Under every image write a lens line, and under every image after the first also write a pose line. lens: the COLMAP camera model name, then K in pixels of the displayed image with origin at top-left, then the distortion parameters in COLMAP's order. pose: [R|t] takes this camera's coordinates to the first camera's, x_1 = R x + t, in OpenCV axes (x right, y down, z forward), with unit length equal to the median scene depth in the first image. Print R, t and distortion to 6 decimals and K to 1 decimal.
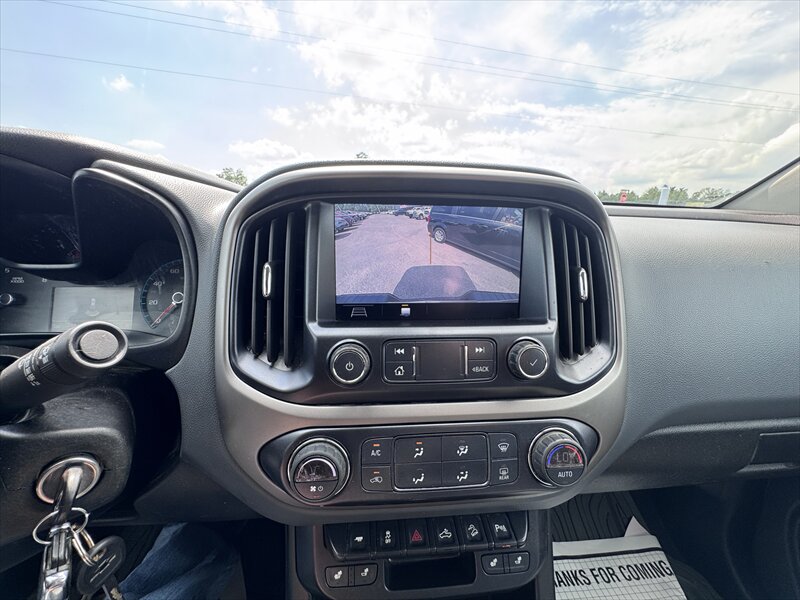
lens RADIAL K [[321.1, 0, 401.8], [0, 321.1, 303.3], [0, 0, 1]] dist [0.002325, -0.000147]
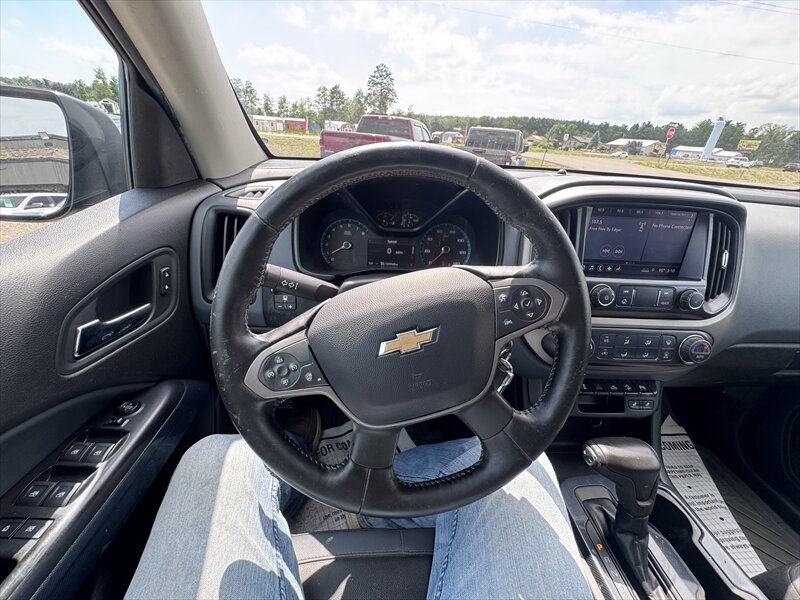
lens RADIAL K [[320.4, 0, 400.8], [0, 320.4, 301.4], [0, 0, 1]] dist [-0.002586, 0.000753]
pose [[0.997700, 0.058956, -0.033440, -1.011510], [-0.051236, 0.978996, 0.197336, -0.080382], [0.044372, -0.195169, 0.979765, -0.749323]]
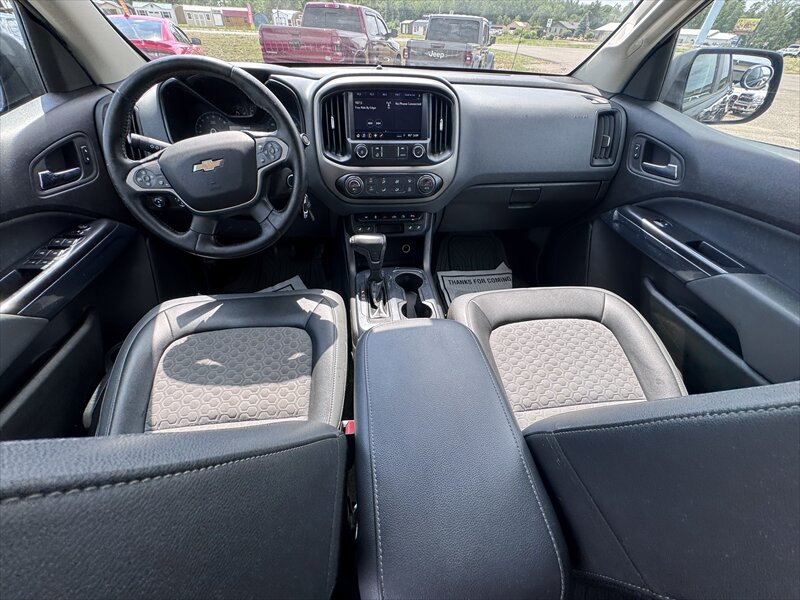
lens RADIAL K [[320.4, 0, 400.8], [0, 320.4, 301.4], [0, 0, 1]] dist [-0.002586, 0.000753]
pose [[0.999541, -0.012611, 0.027546, 0.096574], [0.000014, 0.909439, 0.415837, 0.165921], [-0.030296, -0.415646, 0.909022, -2.004136]]
